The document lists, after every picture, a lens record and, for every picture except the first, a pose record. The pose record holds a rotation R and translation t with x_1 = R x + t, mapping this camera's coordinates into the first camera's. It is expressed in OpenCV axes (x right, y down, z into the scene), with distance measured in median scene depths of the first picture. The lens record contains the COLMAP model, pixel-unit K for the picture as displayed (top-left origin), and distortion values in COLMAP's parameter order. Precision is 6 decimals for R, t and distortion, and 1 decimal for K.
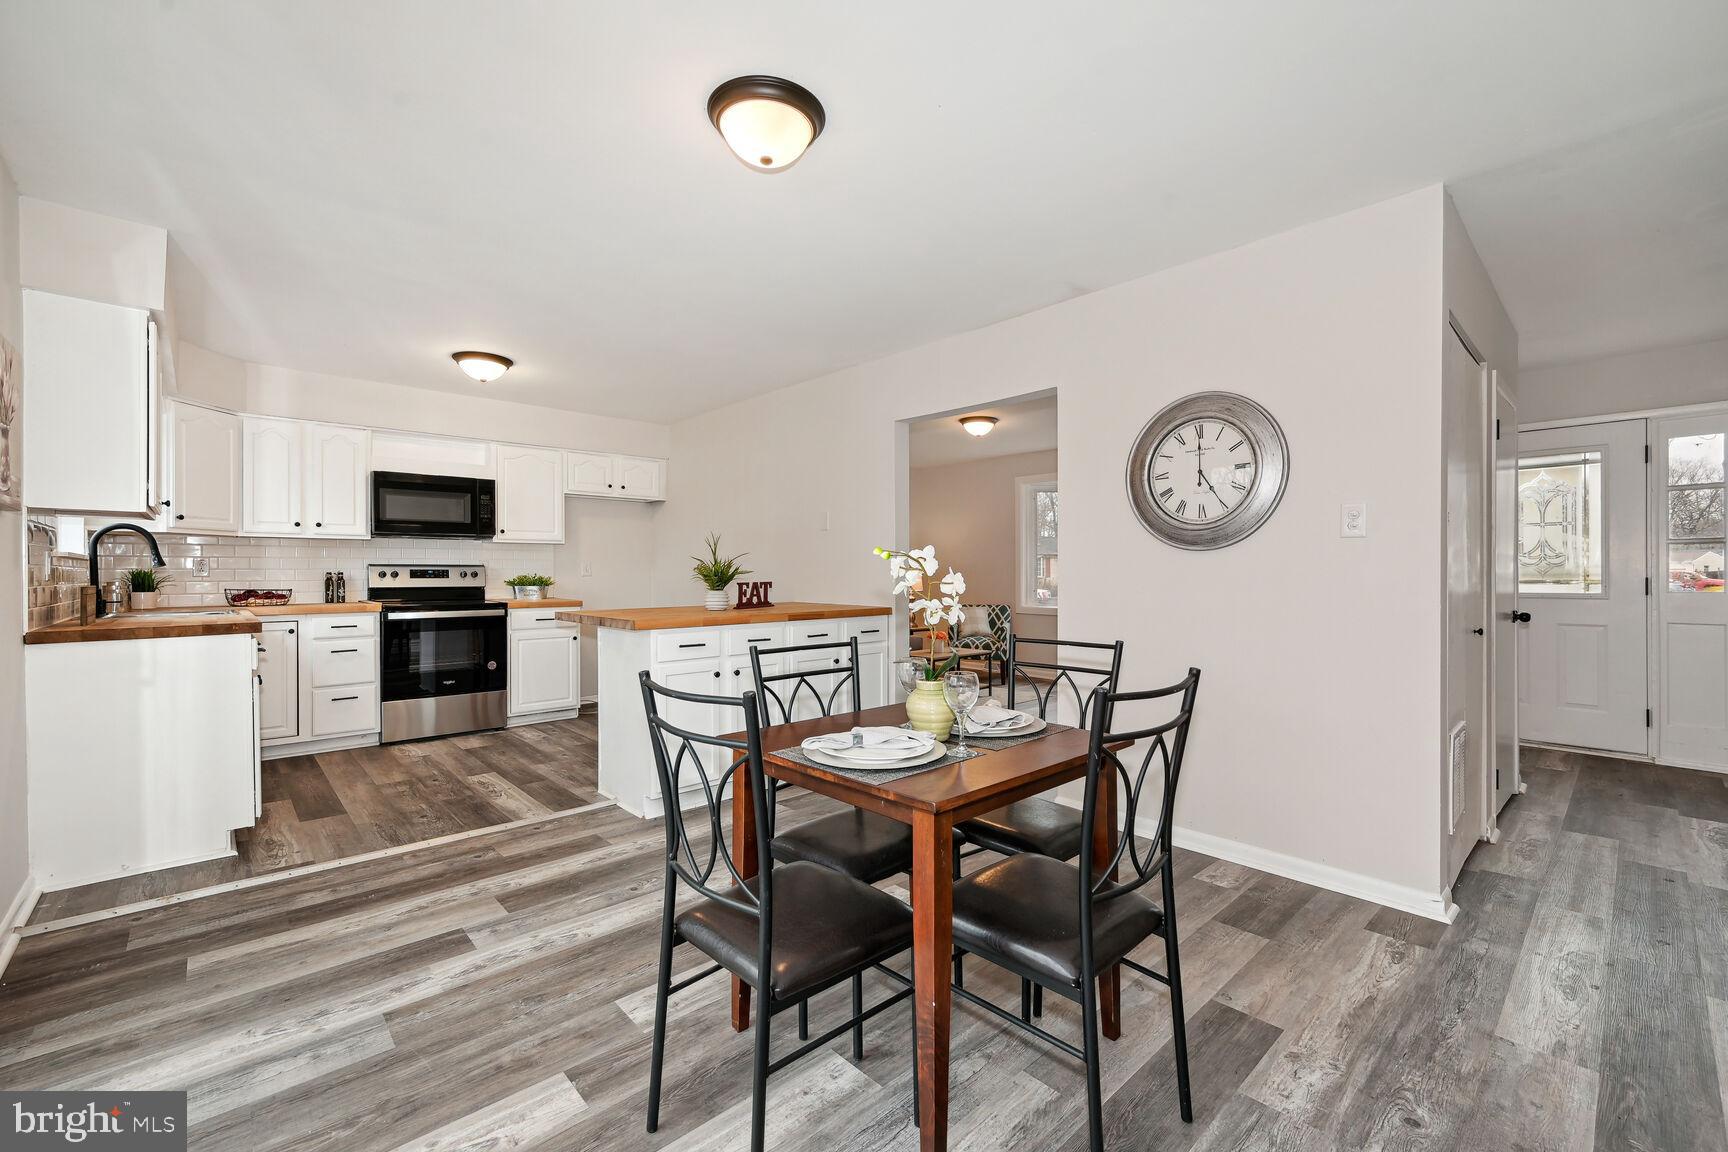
lens RADIAL K [[719.3, 0, 873.3], [0, 719.3, 577.2], [0, 0, 1]] dist [-0.000196, -0.000158]
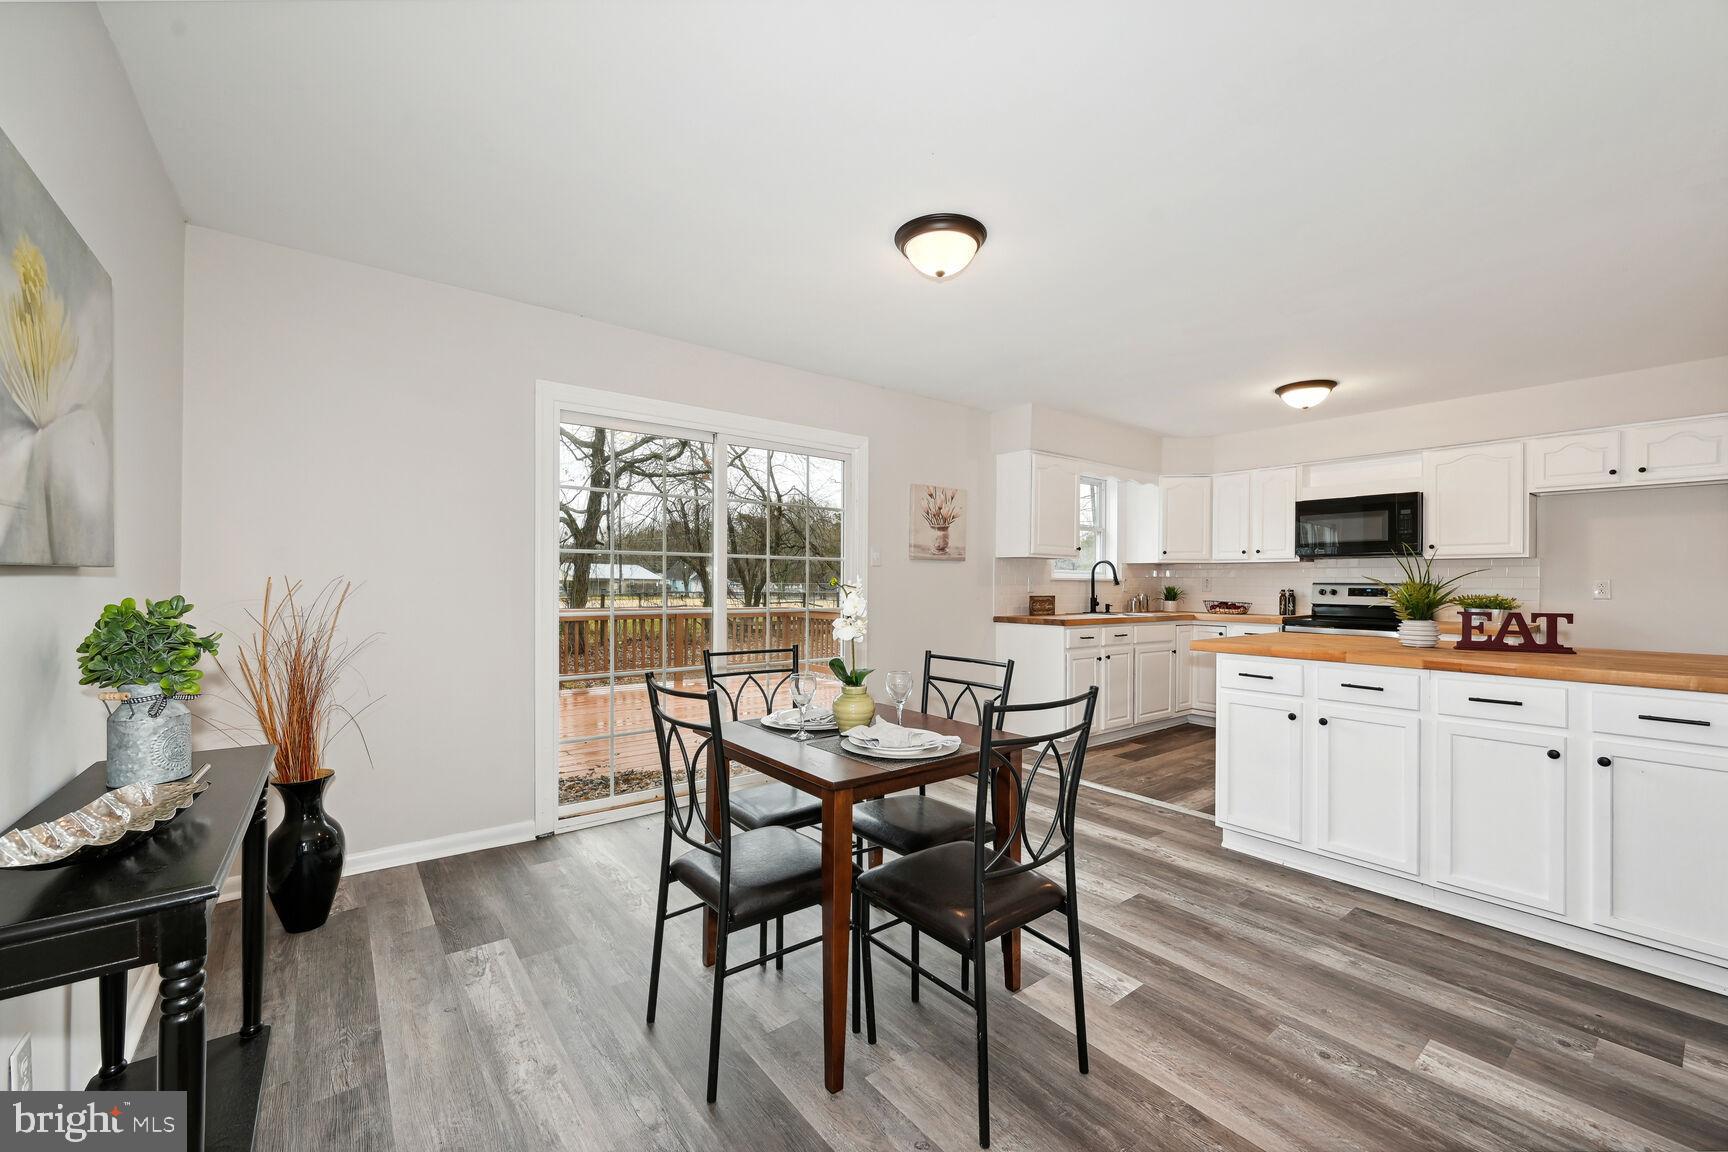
lens RADIAL K [[687.8, 0, 858.5], [0, 687.8, 580.9], [0, 0, 1]] dist [-0.004575, -0.000196]
pose [[-0.089640, 0.000127, -0.995974, 0.631312], [-0.012364, 0.999923, 0.001240, -0.019723], [0.995897, 0.012426, -0.089632, 0.553105]]
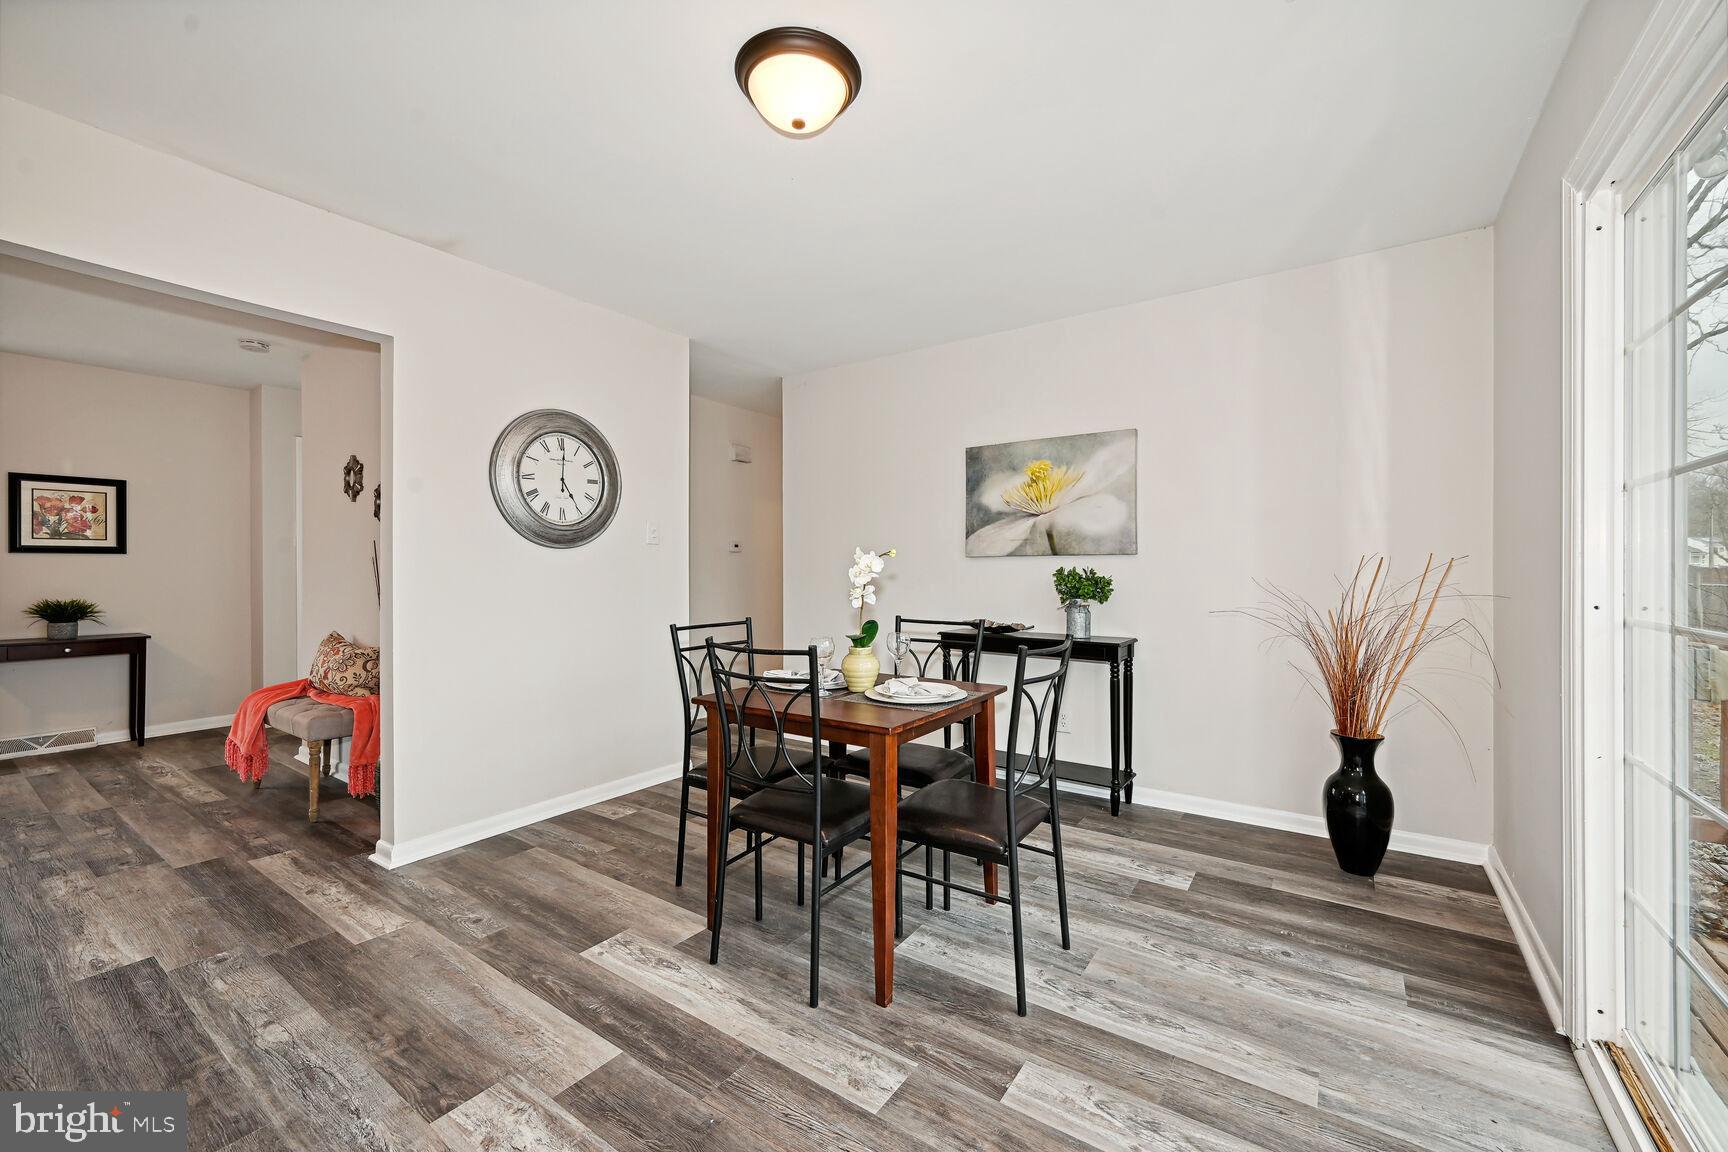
lens RADIAL K [[687.8, 0, 860.2], [0, 687.8, 567.2], [0, 0, 1]] dist [-0.004575, -0.000196]
pose [[-0.207517, 0.003643, 0.978225, -0.590689], [0.004302, 0.999987, -0.002811, -0.001804], [-0.978222, 0.003625, -0.207530, 0.634053]]
